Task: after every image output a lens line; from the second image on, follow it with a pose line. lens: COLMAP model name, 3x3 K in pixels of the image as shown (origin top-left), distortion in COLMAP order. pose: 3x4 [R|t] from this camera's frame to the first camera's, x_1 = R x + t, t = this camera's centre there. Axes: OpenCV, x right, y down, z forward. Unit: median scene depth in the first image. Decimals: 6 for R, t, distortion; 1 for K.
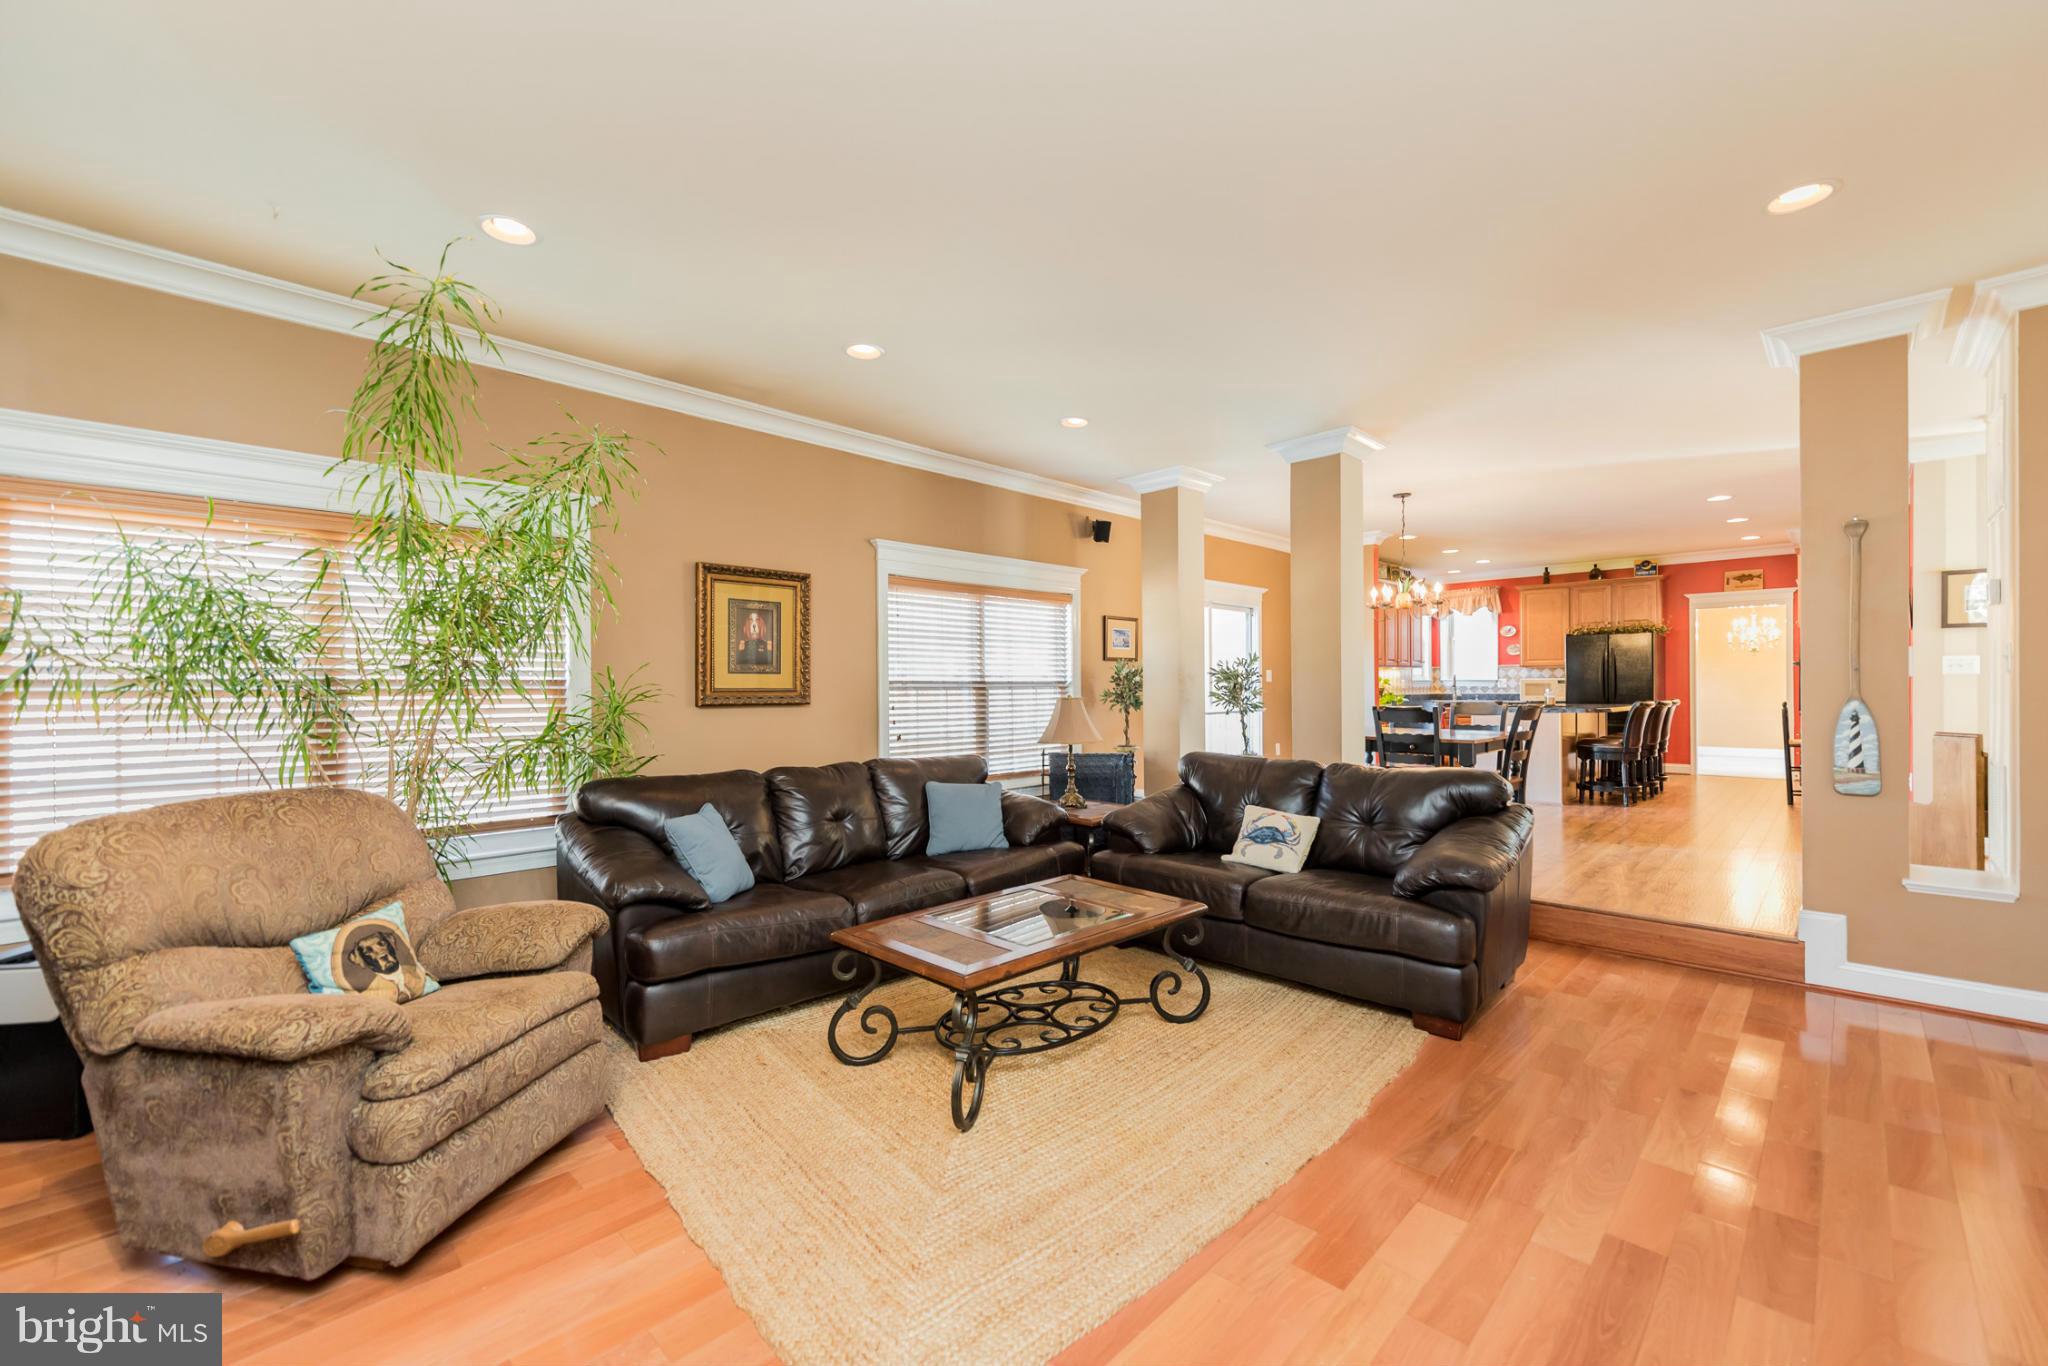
lens RADIAL K [[812.5, 0, 1026.5], [0, 812.5, 688.8], [0, 0, 1]] dist [0.000563, -0.000087]
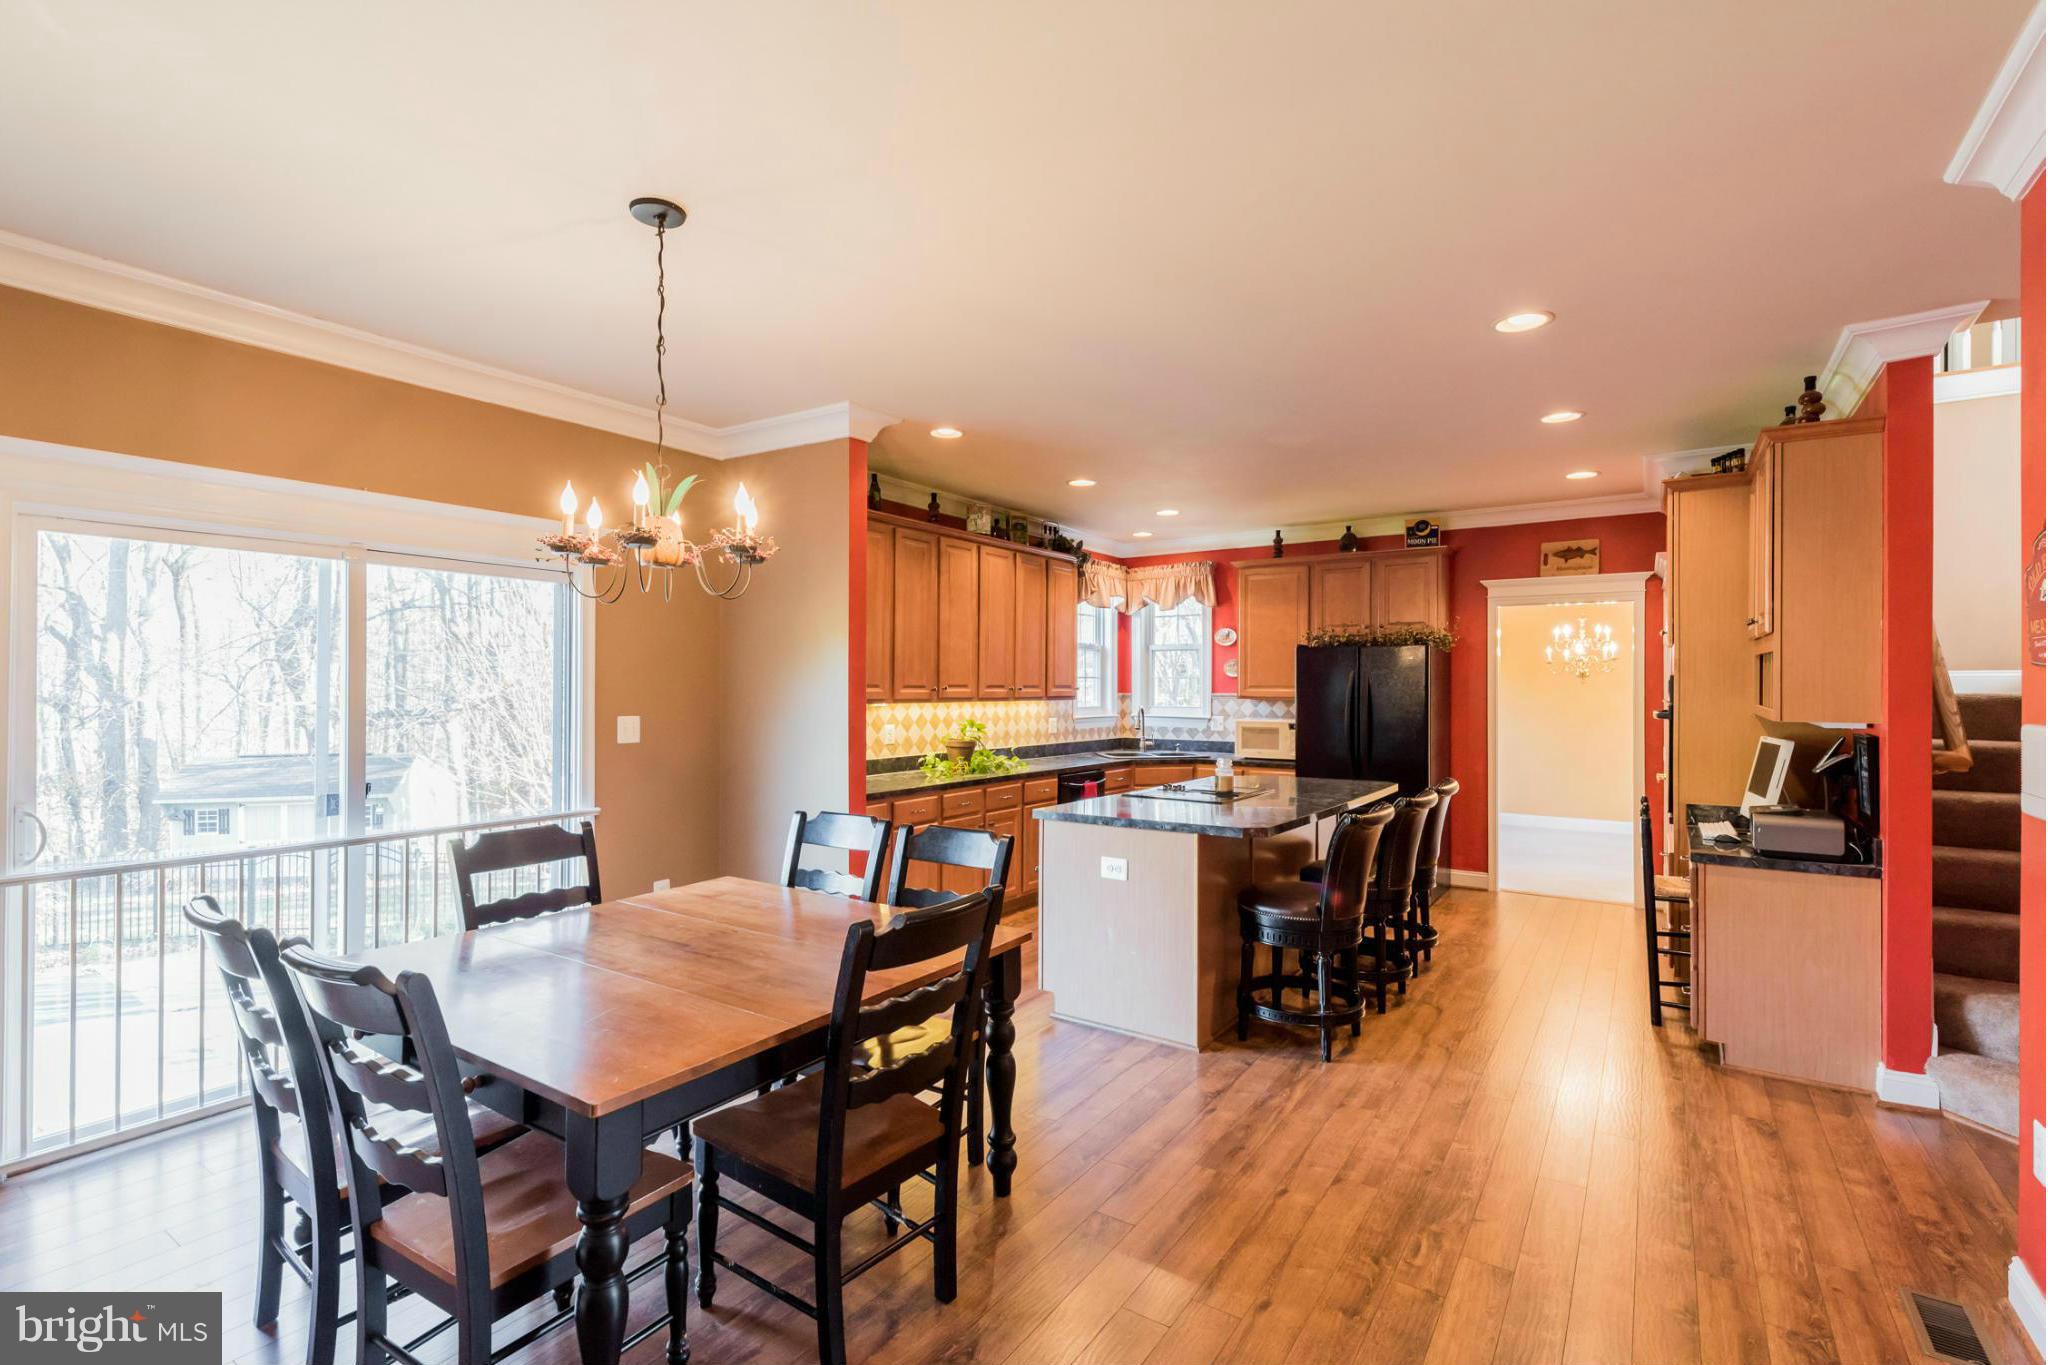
lens RADIAL K [[908.5, 0, 1024.0], [0, 908.5, 682.5], [0, 0, 1]] dist [0.001328, 0.000080]
pose [[0.982510, 0.011017, 0.185885, 0.347301], [-0.009807, 0.999924, -0.007428, -0.033176], [-0.185952, 0.005475, 0.982543, 0.397716]]
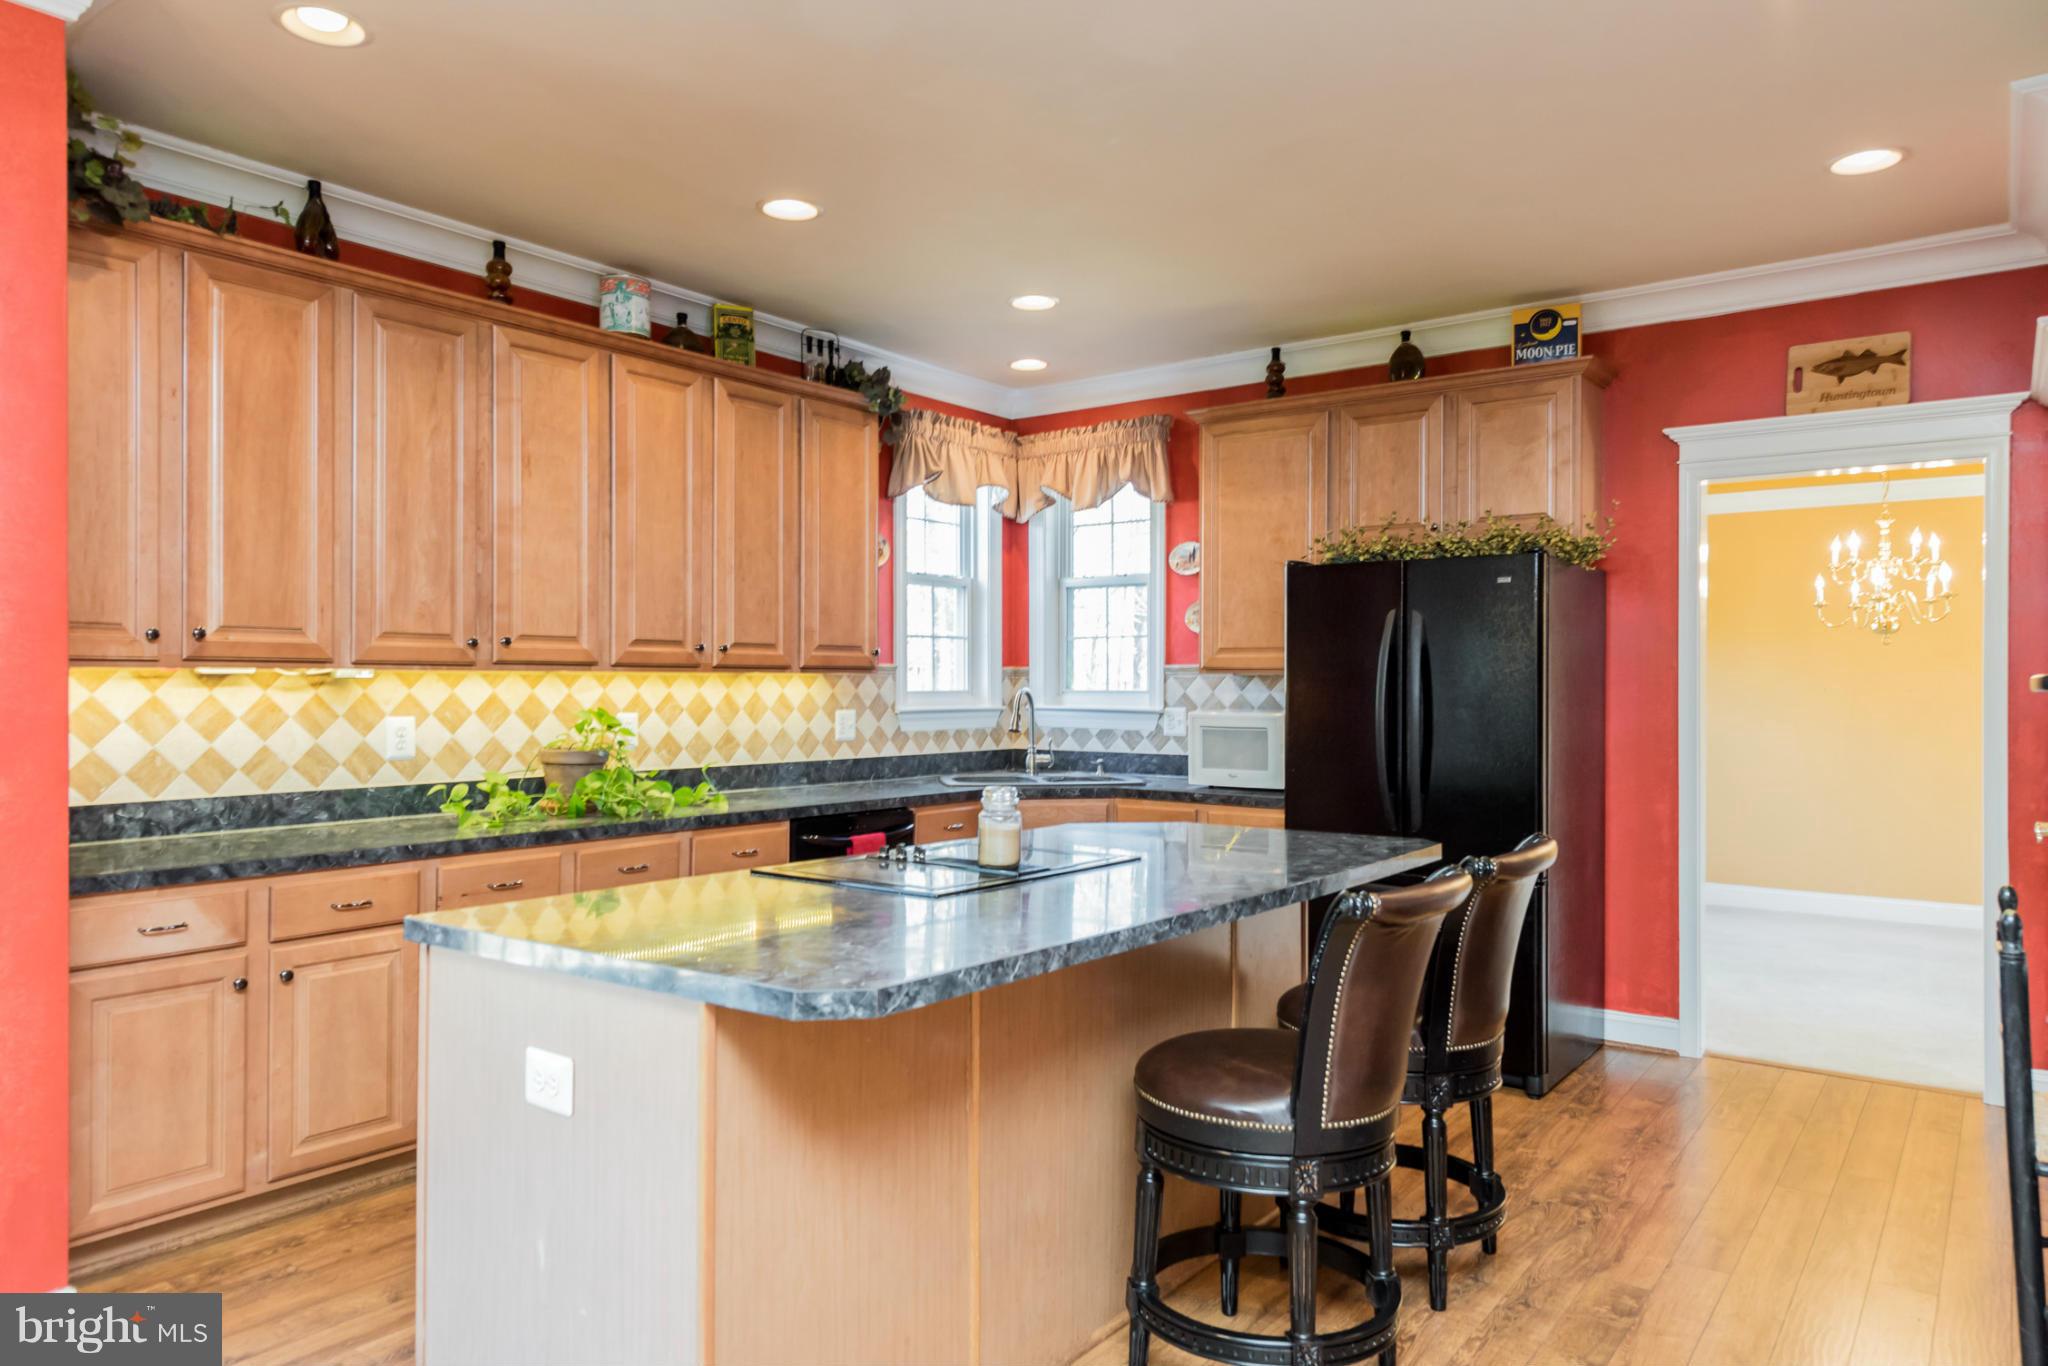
lens RADIAL K [[1326.7, 0, 1000.3], [0, 1326.7, 682.9], [0, 0, 1]] dist [0.006757, 0.000387]
pose [[0.990472, 0.008303, 0.137461, 0.483210], [-0.008284, 0.999965, -0.000711, -0.022662], [-0.137462, -0.000434, 0.990507, 0.533388]]
